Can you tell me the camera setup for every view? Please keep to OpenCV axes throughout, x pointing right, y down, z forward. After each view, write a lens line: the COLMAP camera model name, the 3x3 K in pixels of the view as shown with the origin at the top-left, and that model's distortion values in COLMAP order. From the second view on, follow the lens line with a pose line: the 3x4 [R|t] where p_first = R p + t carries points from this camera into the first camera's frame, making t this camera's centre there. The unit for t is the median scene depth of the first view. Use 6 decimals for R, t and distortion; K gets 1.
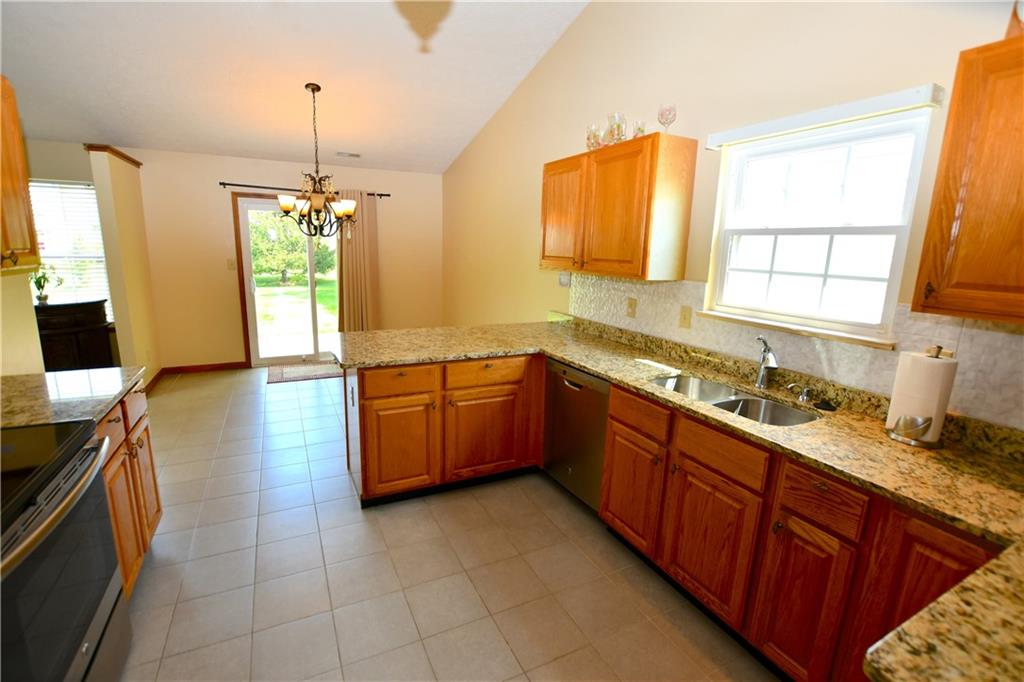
lens RADIAL K [[460.9, 0, 516.0], [0, 460.9, 345.8], [0, 0, 1]] dist [-0.024947, 0.000841]
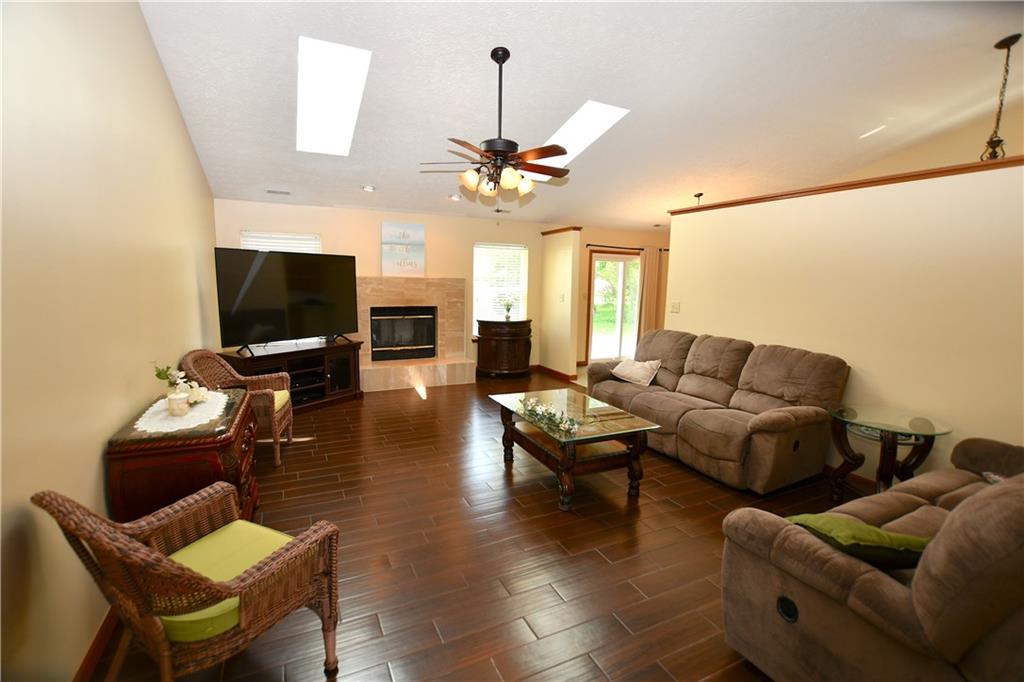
lens RADIAL K [[460.9, 0, 508.3], [0, 460.9, 348.9], [0, 0, 1]] dist [-0.024947, 0.000841]
pose [[0.999886, -0.011515, -0.009771, -1.420128], [0.010808, 0.997519, -0.069558, 0.163067], [0.010548, 0.069445, 0.997530, -0.851975]]
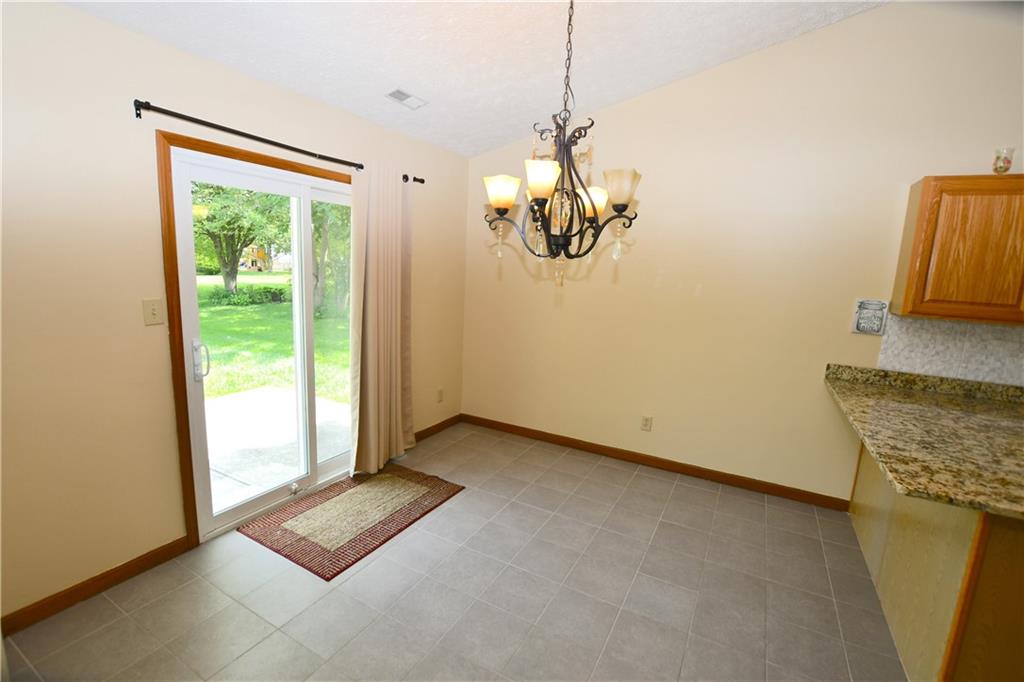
lens RADIAL K [[460.9, 0, 508.7], [0, 460.9, 342.5], [0, 0, 1]] dist [-0.024947, 0.000841]
pose [[0.827340, -0.081527, 0.555753, -0.965544], [0.092921, 0.995644, 0.007727, -0.204879], [-0.553962, 0.045248, 0.831312, 0.815585]]
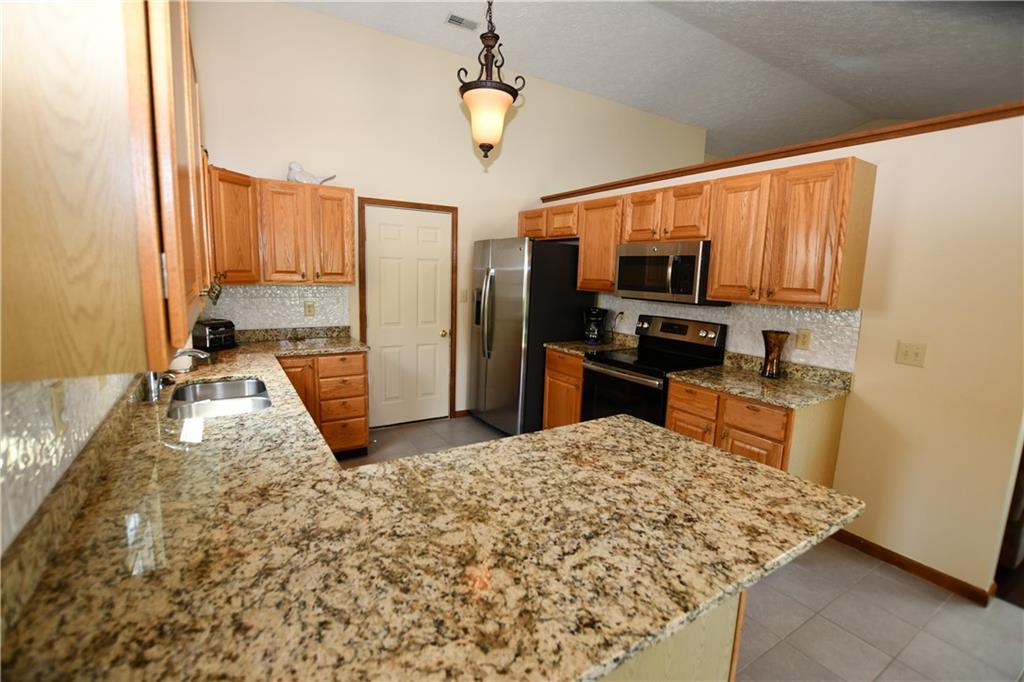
lens RADIAL K [[460.9, 0, 510.8], [0, 460.9, 341.2], [0, 0, 1]] dist [-0.024947, 0.000841]
pose [[-0.994937, -0.042628, -0.091011, -0.062464], [-0.072123, 0.933513, 0.351214, -0.269416], [0.069989, 0.356000, -0.931861, 1.272145]]
